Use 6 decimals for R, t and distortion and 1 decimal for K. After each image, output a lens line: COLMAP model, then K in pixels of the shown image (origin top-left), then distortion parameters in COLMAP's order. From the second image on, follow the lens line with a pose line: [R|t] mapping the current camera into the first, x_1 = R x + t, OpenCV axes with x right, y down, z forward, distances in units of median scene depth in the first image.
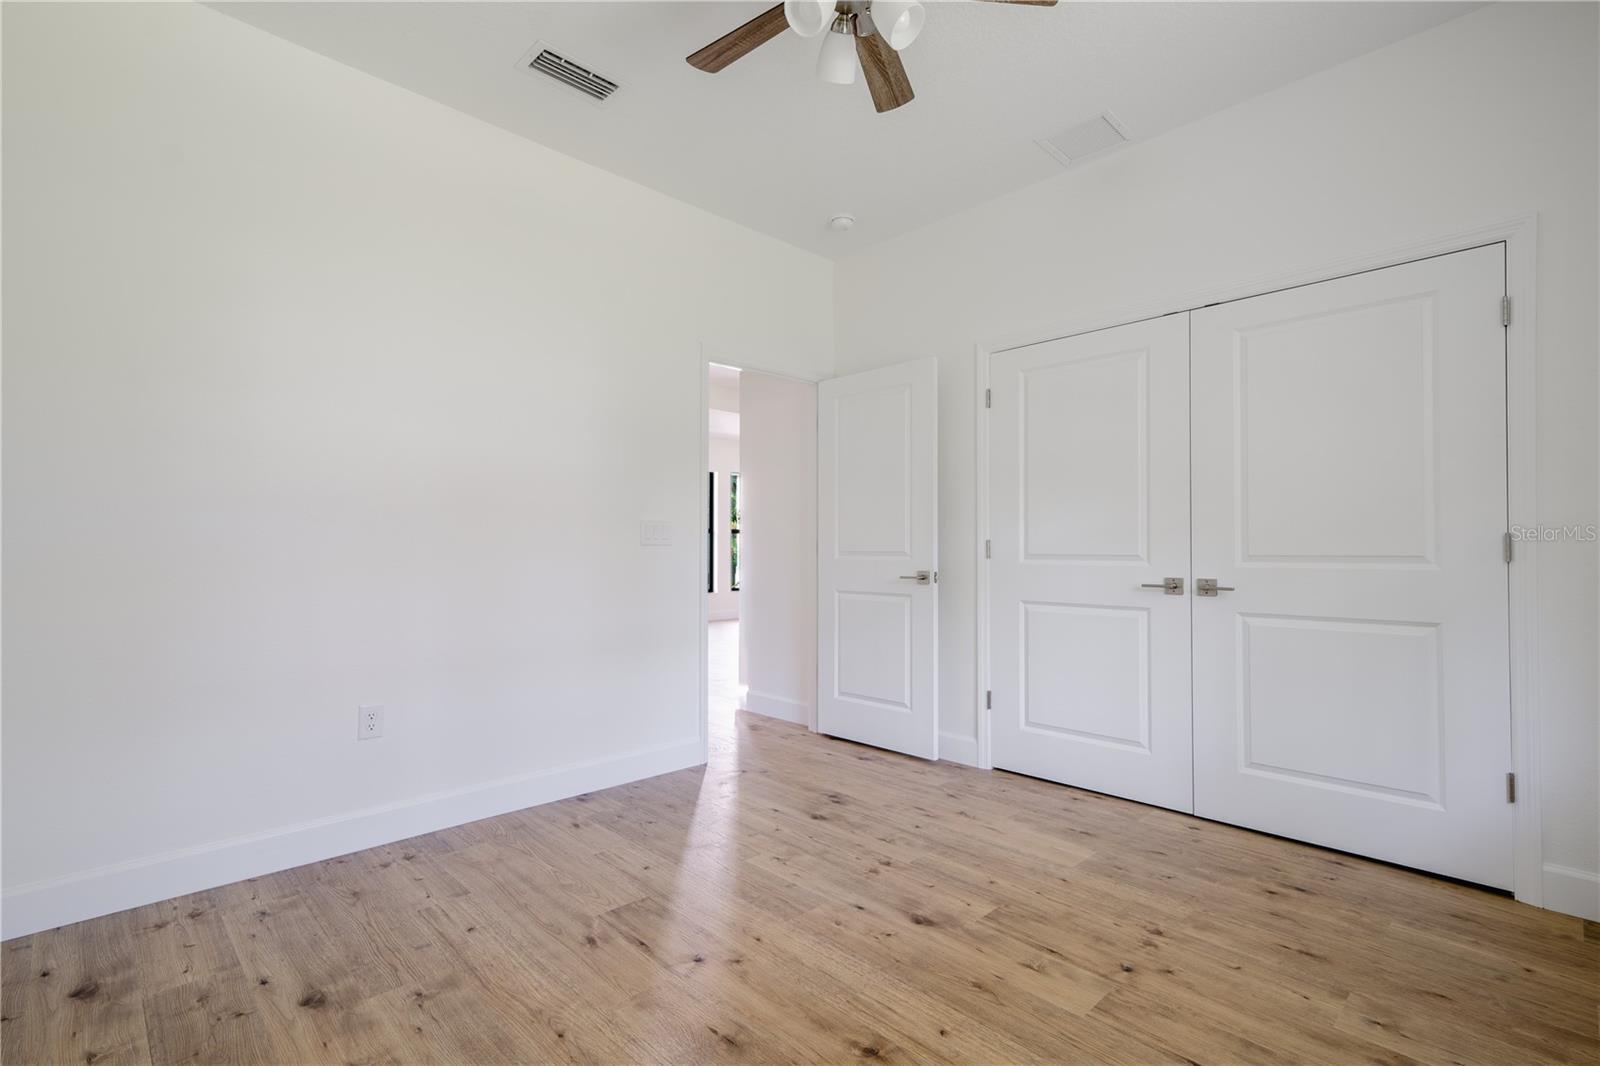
lens RADIAL K [[733.9, 0, 805.4], [0, 733.9, 547.7], [0, 0, 1]] dist [0.010370, -0.000061]
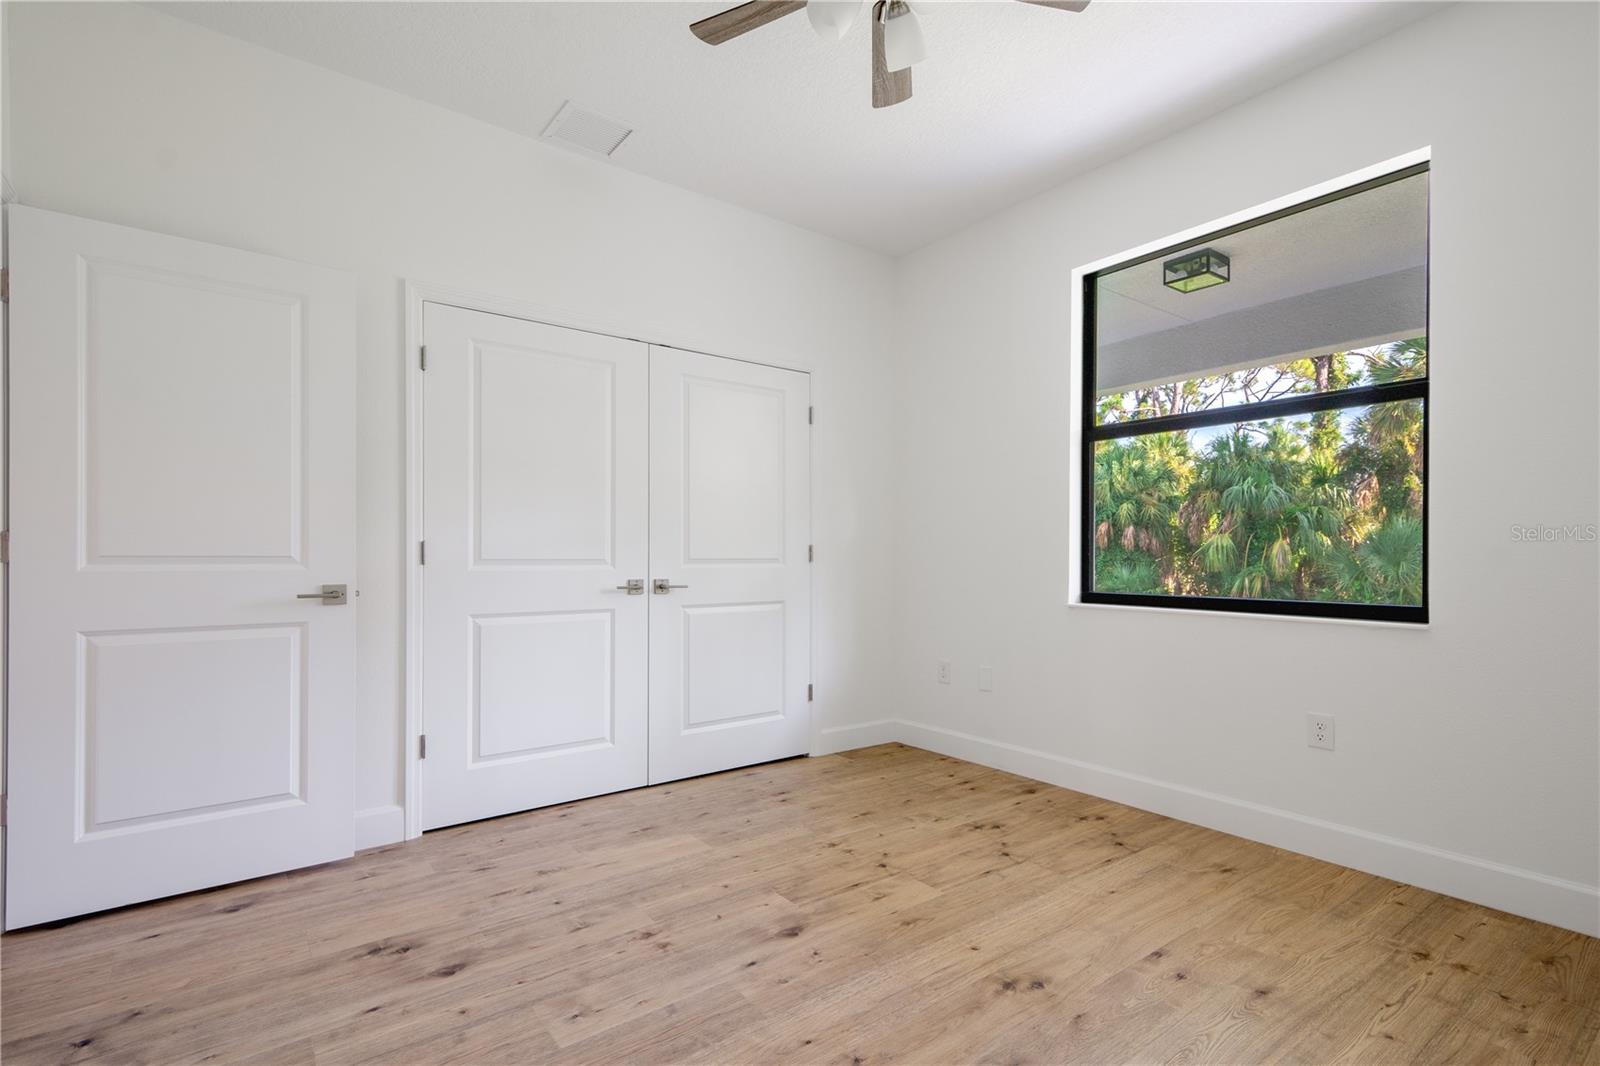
lens RADIAL K [[733.9, 0, 805.4], [0, 733.9, 547.7], [0, 0, 1]] dist [0.010370, -0.000061]
pose [[0.137045, 0.010490, 0.990509, -0.749278], [-0.004596, 0.999940, -0.009954, 0.002761], [-0.990554, -0.003189, 0.137085, 0.777325]]
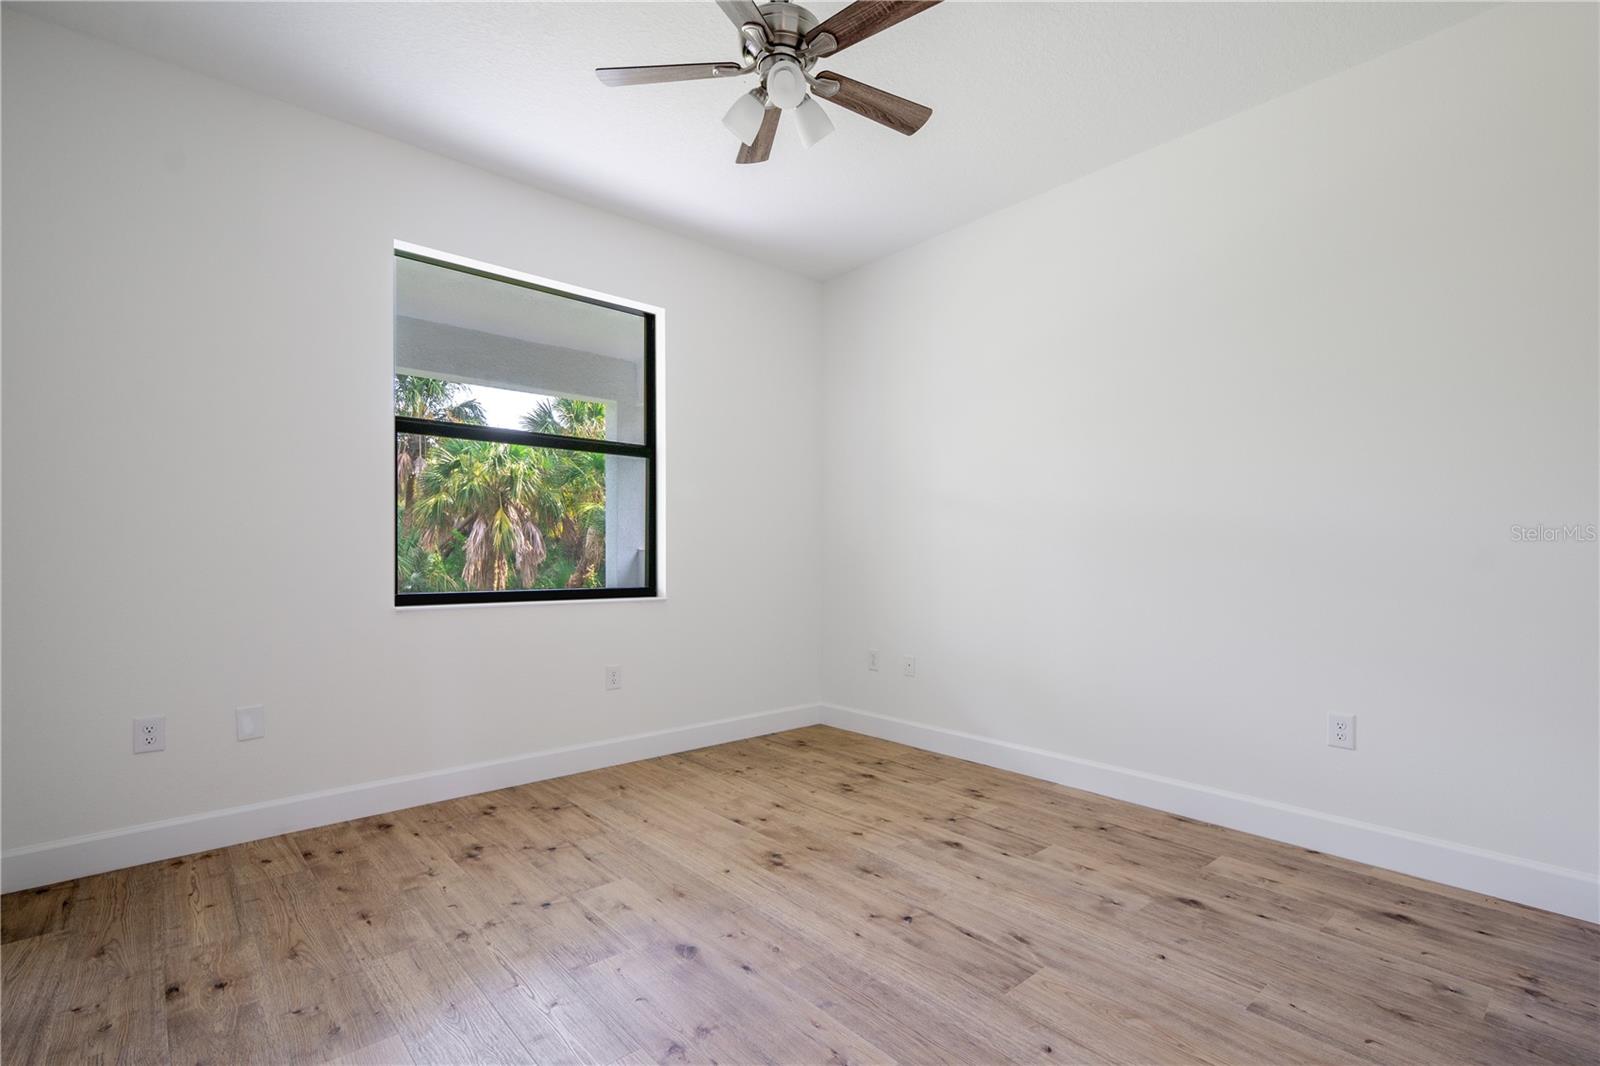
lens RADIAL K [[776.6, 0, 796.6], [0, 776.6, 551.8], [0, 0, 1]] dist [0.011443, 0.000039]
pose [[-0.997968, -0.003004, 0.063652, -0.040367], [-0.003448, 0.999971, -0.006862, 0.002879], [-0.063630, -0.007067, -0.997949, 1.822464]]
